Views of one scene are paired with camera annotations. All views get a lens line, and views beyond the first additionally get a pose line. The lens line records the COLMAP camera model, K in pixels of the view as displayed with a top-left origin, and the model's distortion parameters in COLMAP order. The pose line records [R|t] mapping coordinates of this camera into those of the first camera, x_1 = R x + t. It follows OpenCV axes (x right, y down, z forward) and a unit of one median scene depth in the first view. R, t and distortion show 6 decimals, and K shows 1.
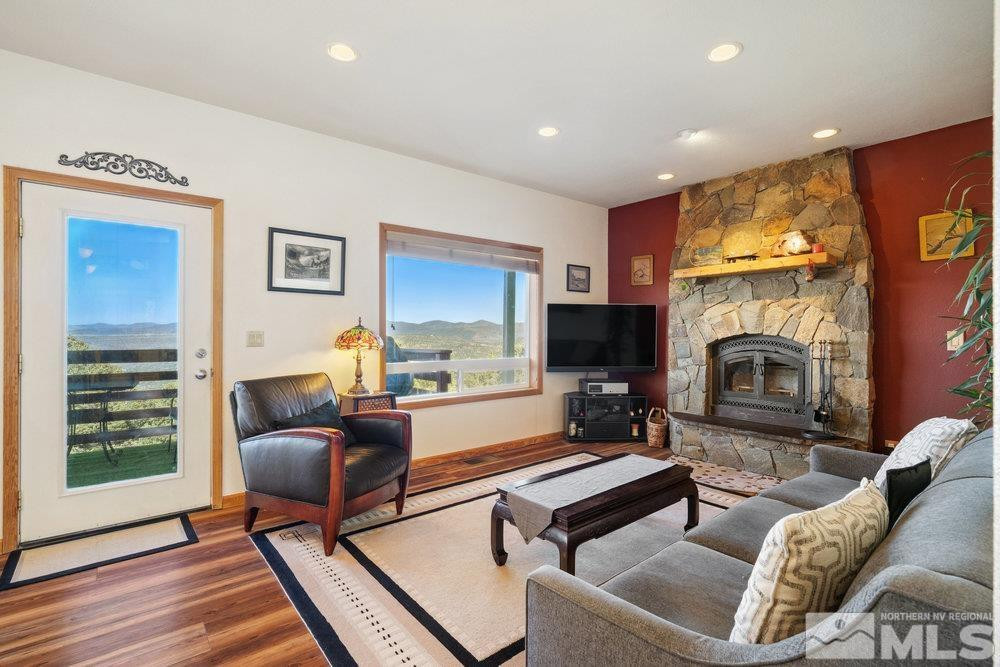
lens RADIAL K [[452.1, 0, 497.7], [0, 452.1, 328.1], [0, 0, 1]] dist [-0.000019, 0.000281]
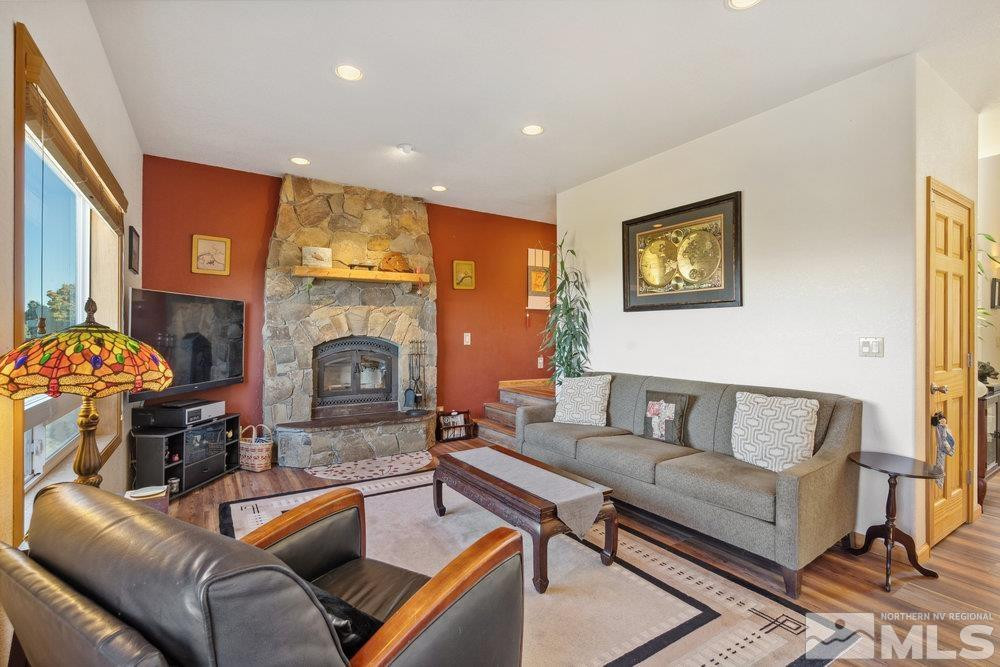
lens RADIAL K [[452.1, 0, 497.7], [0, 452.1, 328.1], [0, 0, 1]] dist [-0.000019, 0.000281]
pose [[0.134519, 0.007348, 0.990884, -0.496159], [-0.008032, 0.999948, -0.006325, -0.001275], [-0.990878, -0.007108, 0.134571, 0.525091]]
